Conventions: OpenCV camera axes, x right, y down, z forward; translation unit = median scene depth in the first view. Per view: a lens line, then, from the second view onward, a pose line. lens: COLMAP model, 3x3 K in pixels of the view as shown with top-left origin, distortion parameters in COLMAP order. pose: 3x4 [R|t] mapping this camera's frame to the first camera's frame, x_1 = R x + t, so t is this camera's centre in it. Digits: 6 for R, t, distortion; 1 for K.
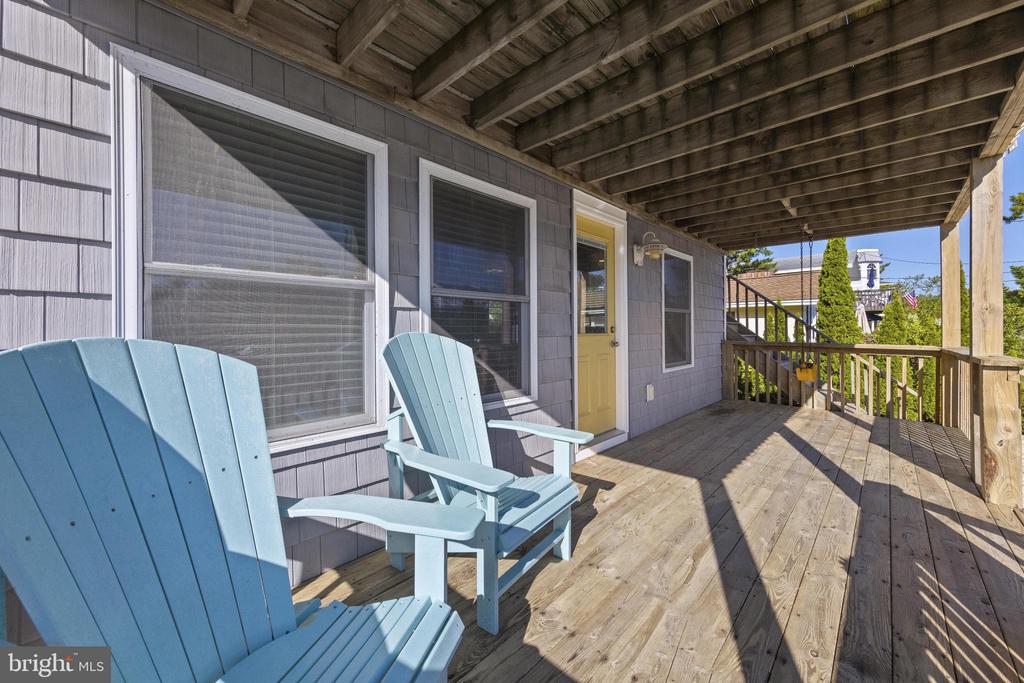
lens RADIAL K [[385.7, 0, 509.0], [0, 385.7, 327.5], [0, 0, 1]] dist [0.001515, 0.000207]
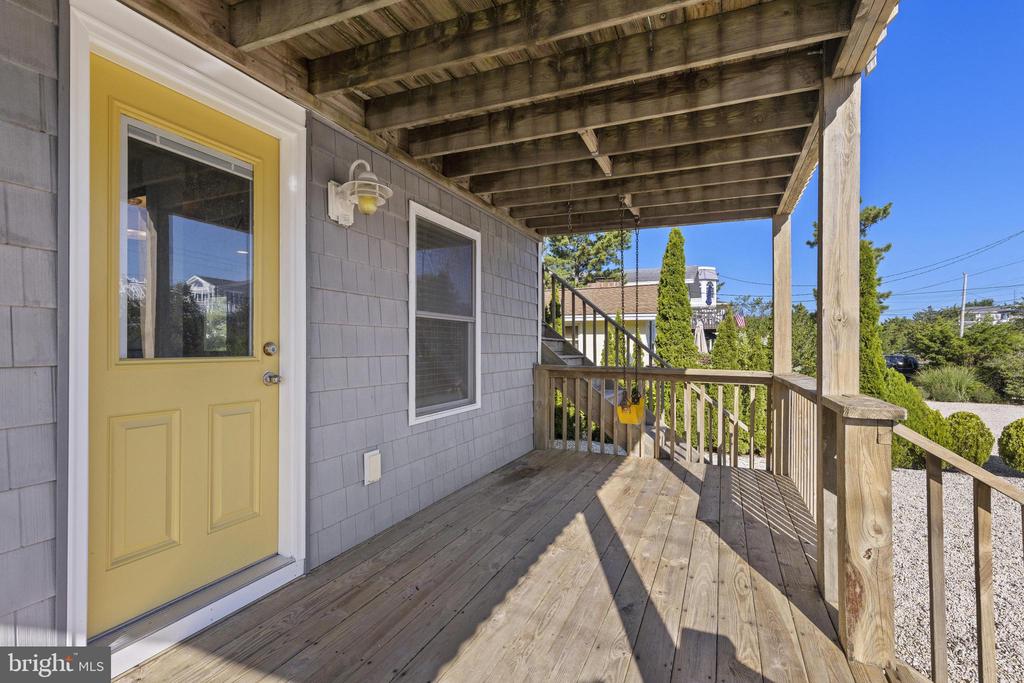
lens RADIAL K [[480.4, 0, 512.0], [0, 480.4, 341.5], [0, 0, 1]] dist [0.002025, 0.000298]
pose [[0.934979, 0.010197, 0.354557, 0.282937], [-0.008582, 0.999944, -0.006128, -0.002224], [-0.354599, 0.002686, 0.935014, 0.281276]]
